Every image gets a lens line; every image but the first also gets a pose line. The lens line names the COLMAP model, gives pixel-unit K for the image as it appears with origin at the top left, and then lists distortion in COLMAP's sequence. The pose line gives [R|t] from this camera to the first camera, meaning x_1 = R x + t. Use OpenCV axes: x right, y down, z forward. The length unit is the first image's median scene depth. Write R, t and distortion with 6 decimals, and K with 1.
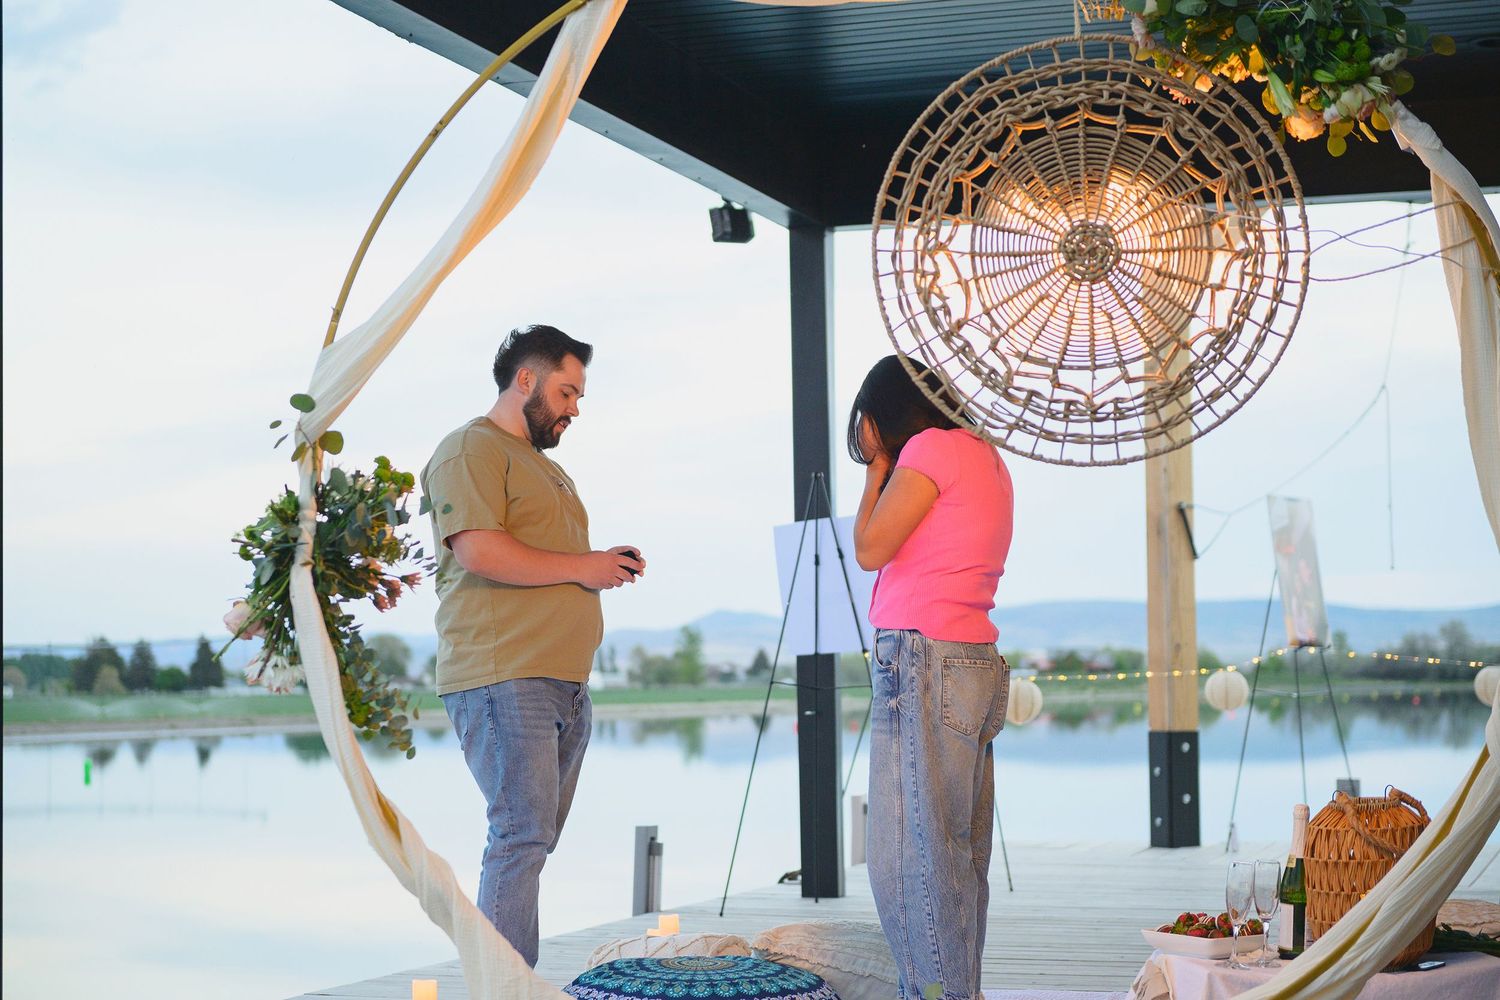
lens RADIAL K [[2808.5, 0, 729.6], [0, 2808.5, 498.0], [0, 0, 1]] dist [-0.026084, 0.324874]
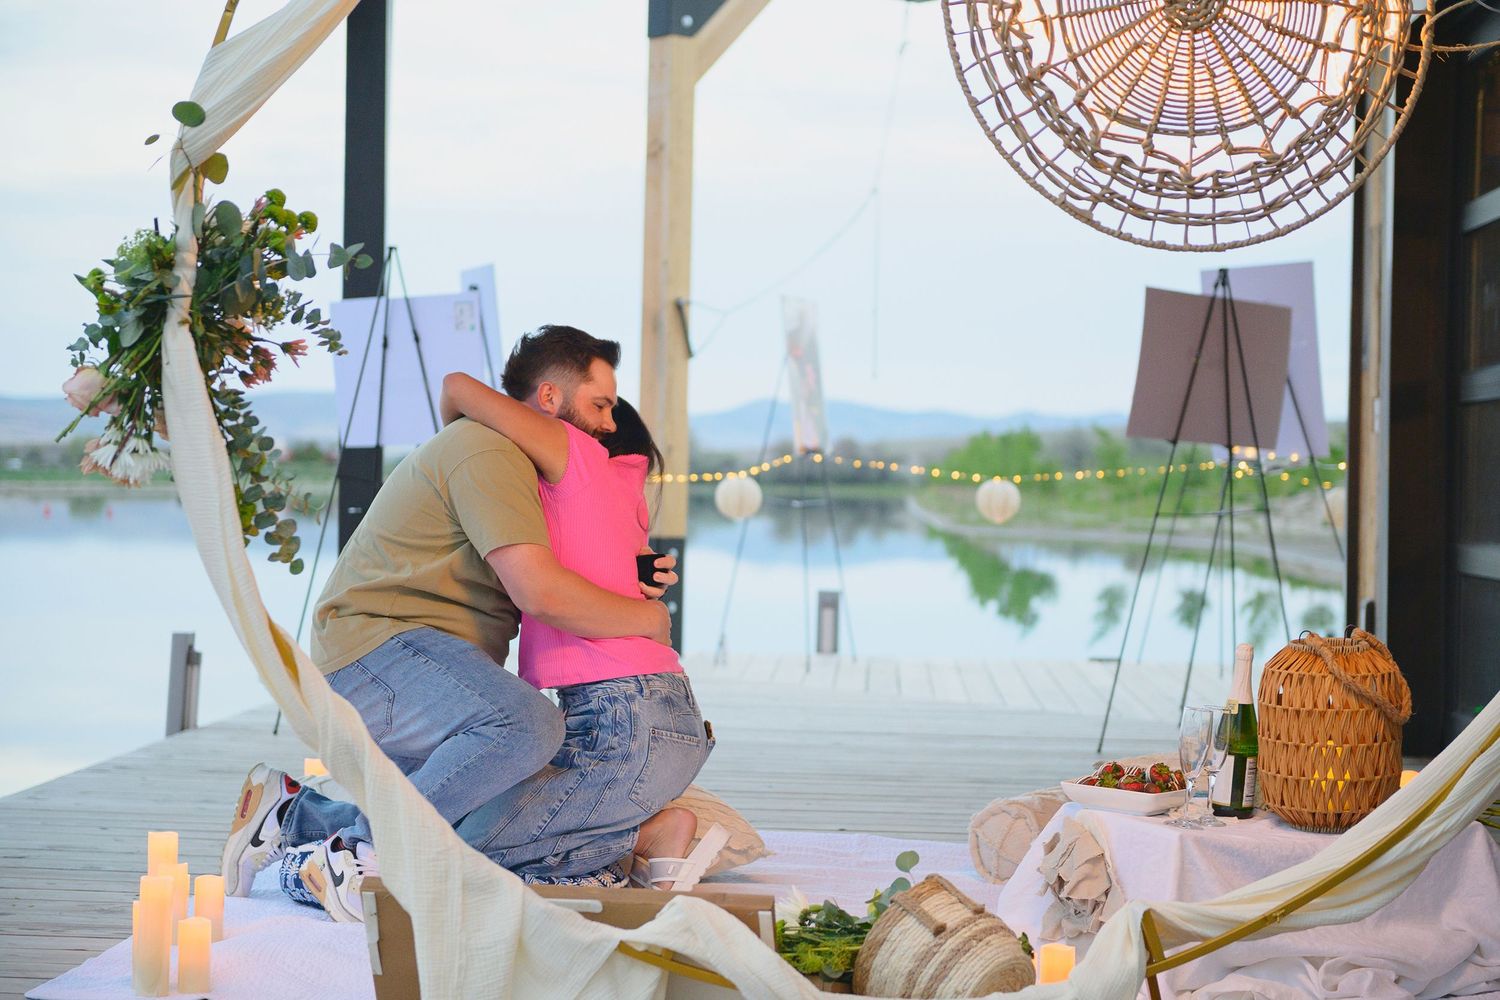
lens RADIAL K [[2808.5, 0, 729.6], [0, 2808.5, 498.0], [0, 0, 1]] dist [-0.026084, 0.324874]
pose [[0.961619, 0.029921, 0.272750, -0.228658], [-0.050003, 0.996501, 0.066974, 0.012964], [-0.269792, -0.078042, 0.959751, 0.219912]]
